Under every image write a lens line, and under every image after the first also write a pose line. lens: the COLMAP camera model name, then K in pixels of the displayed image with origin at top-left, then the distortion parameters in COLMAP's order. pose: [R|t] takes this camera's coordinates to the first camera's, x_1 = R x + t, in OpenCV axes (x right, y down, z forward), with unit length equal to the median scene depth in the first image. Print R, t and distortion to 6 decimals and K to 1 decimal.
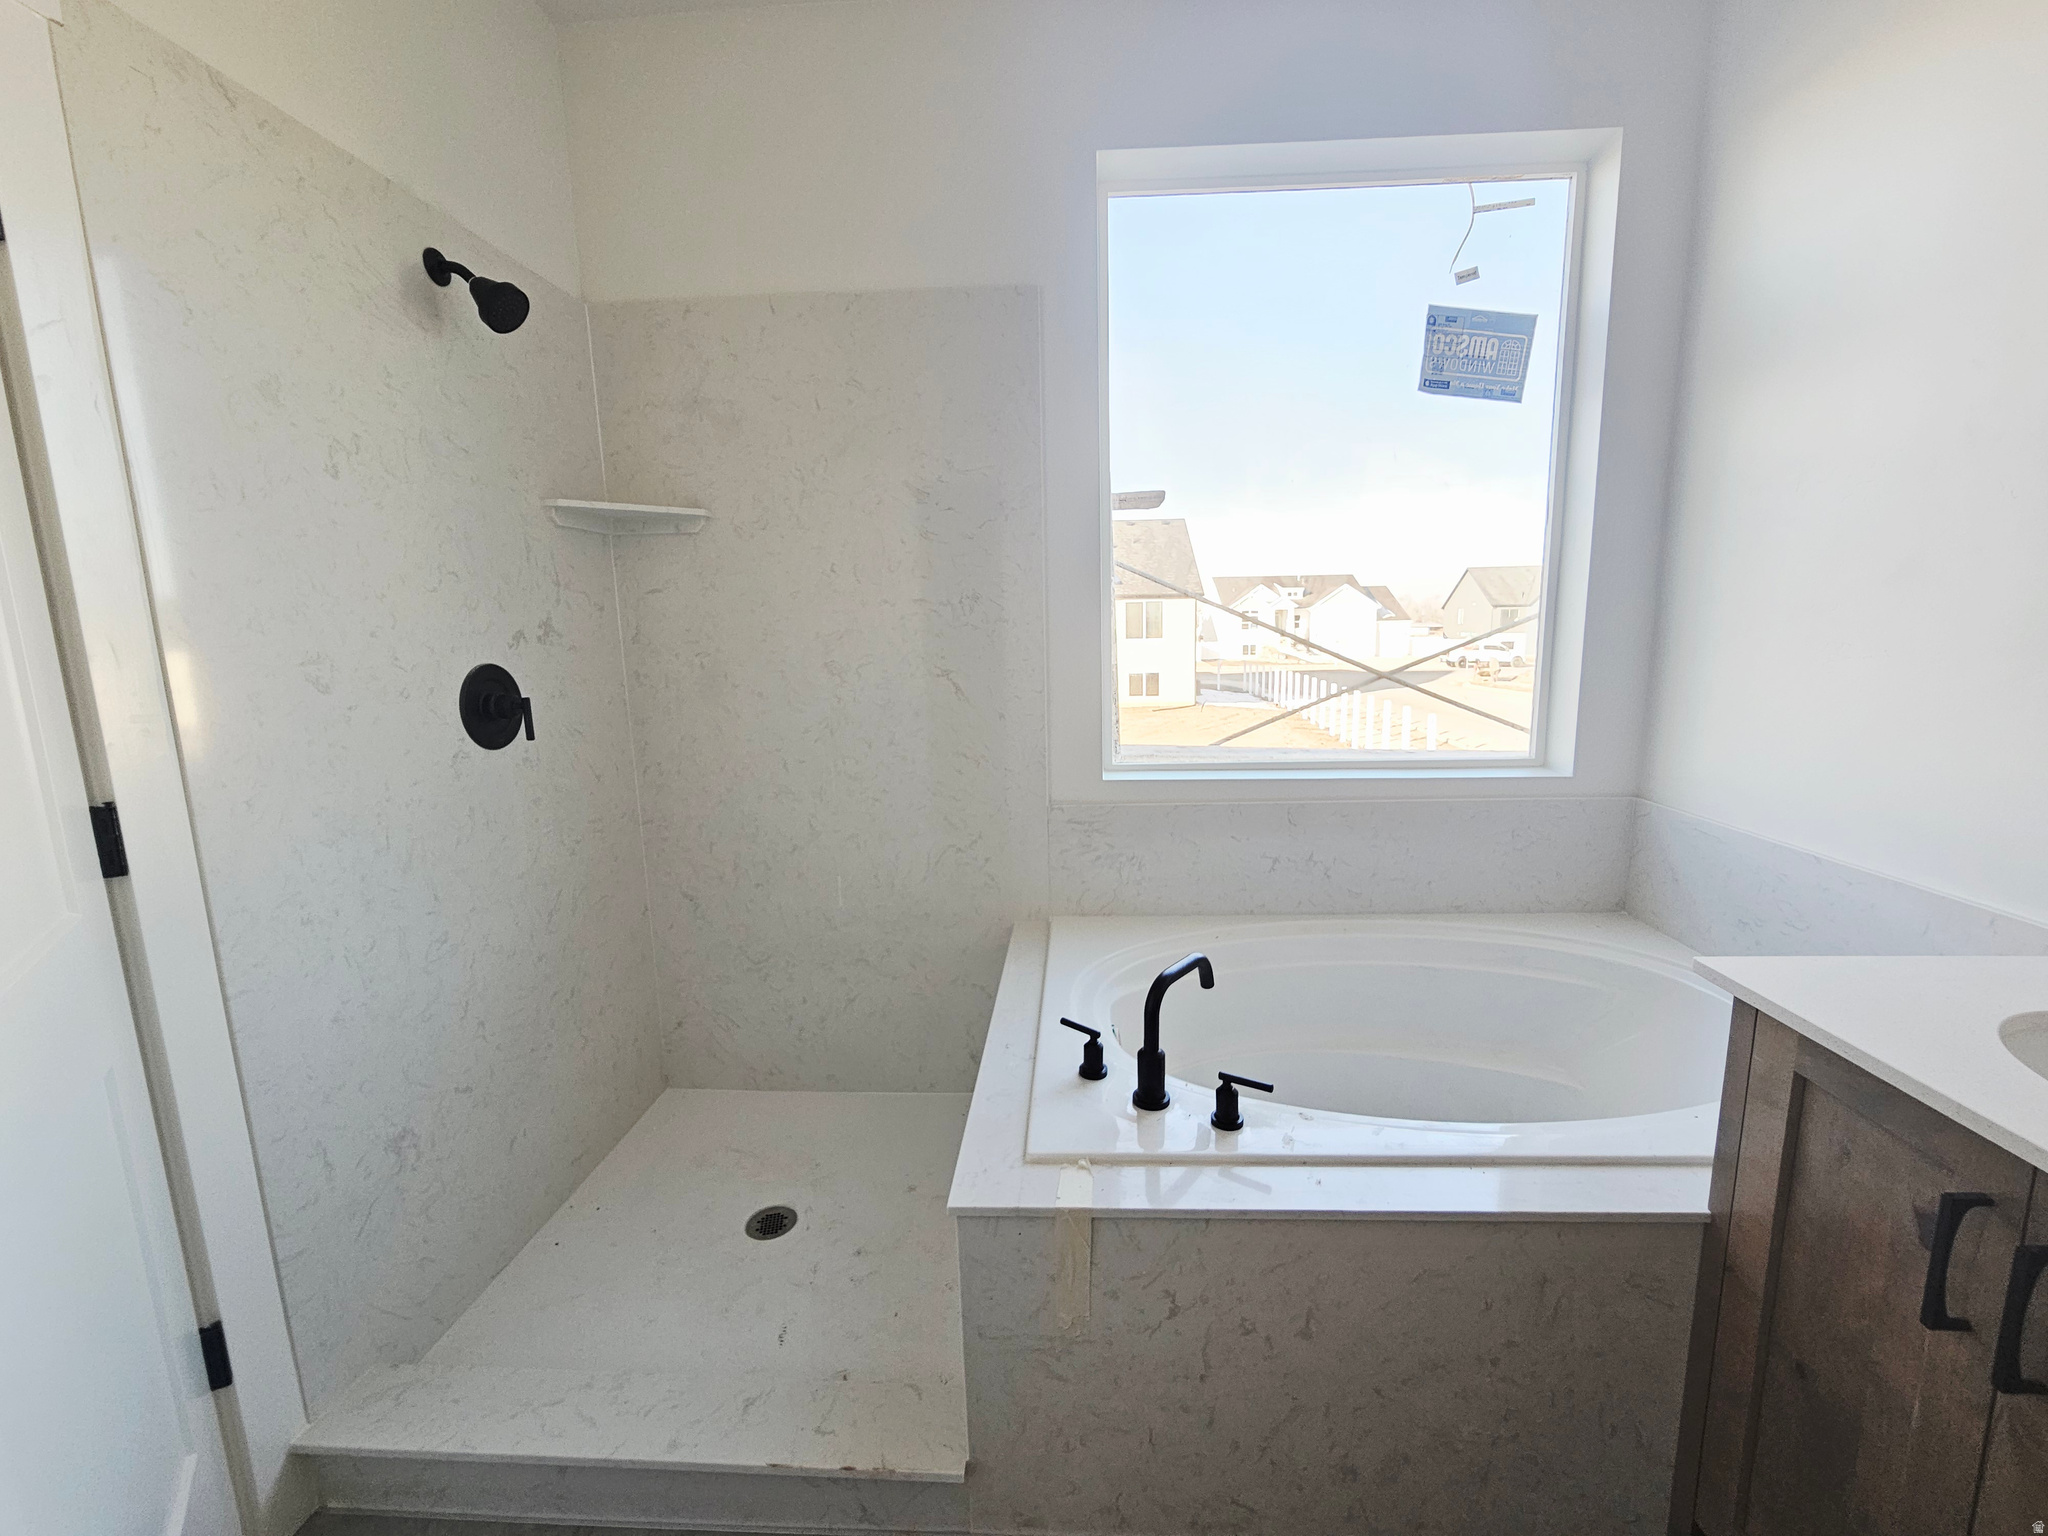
lens RADIAL K [[832.1, 0, 1044.5], [0, 832.1, 766.6], [0, 0, 1]] dist [-0.001880, 0.000586]
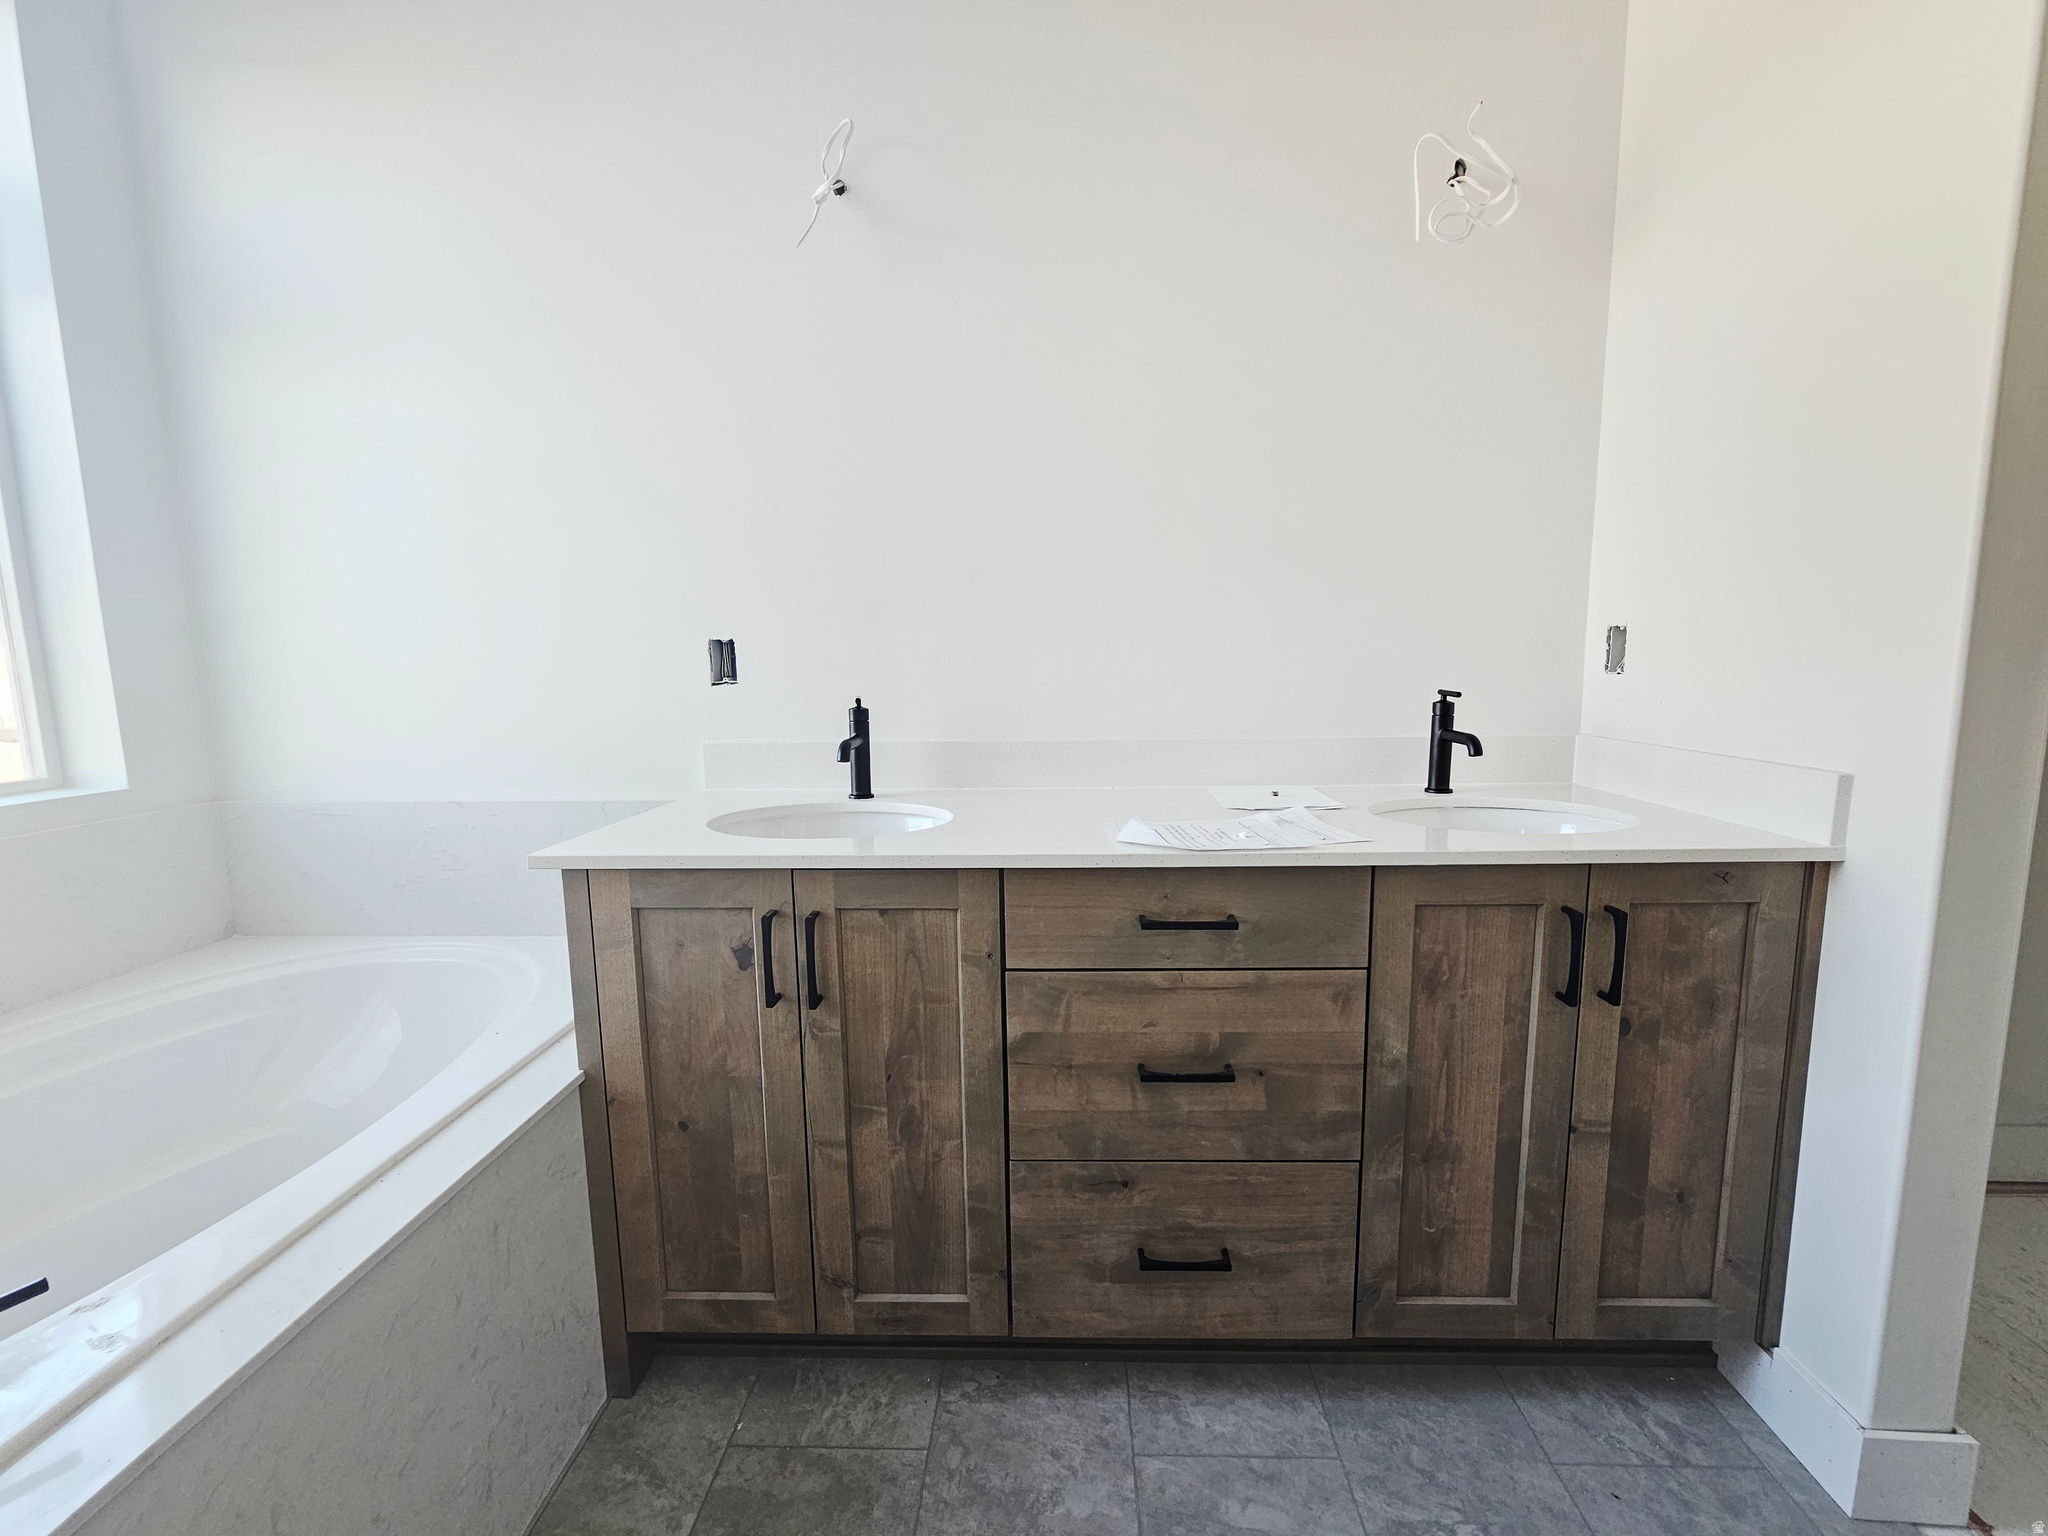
lens RADIAL K [[832.1, 0, 1044.5], [0, 832.1, 766.6], [0, 0, 1]] dist [-0.001880, 0.000586]
pose [[-0.020219, -0.109629, 0.993767, -0.303604], [0.174592, 0.978310, 0.111476, 0.108865], [-0.984433, 0.175758, -0.000640, 0.298265]]
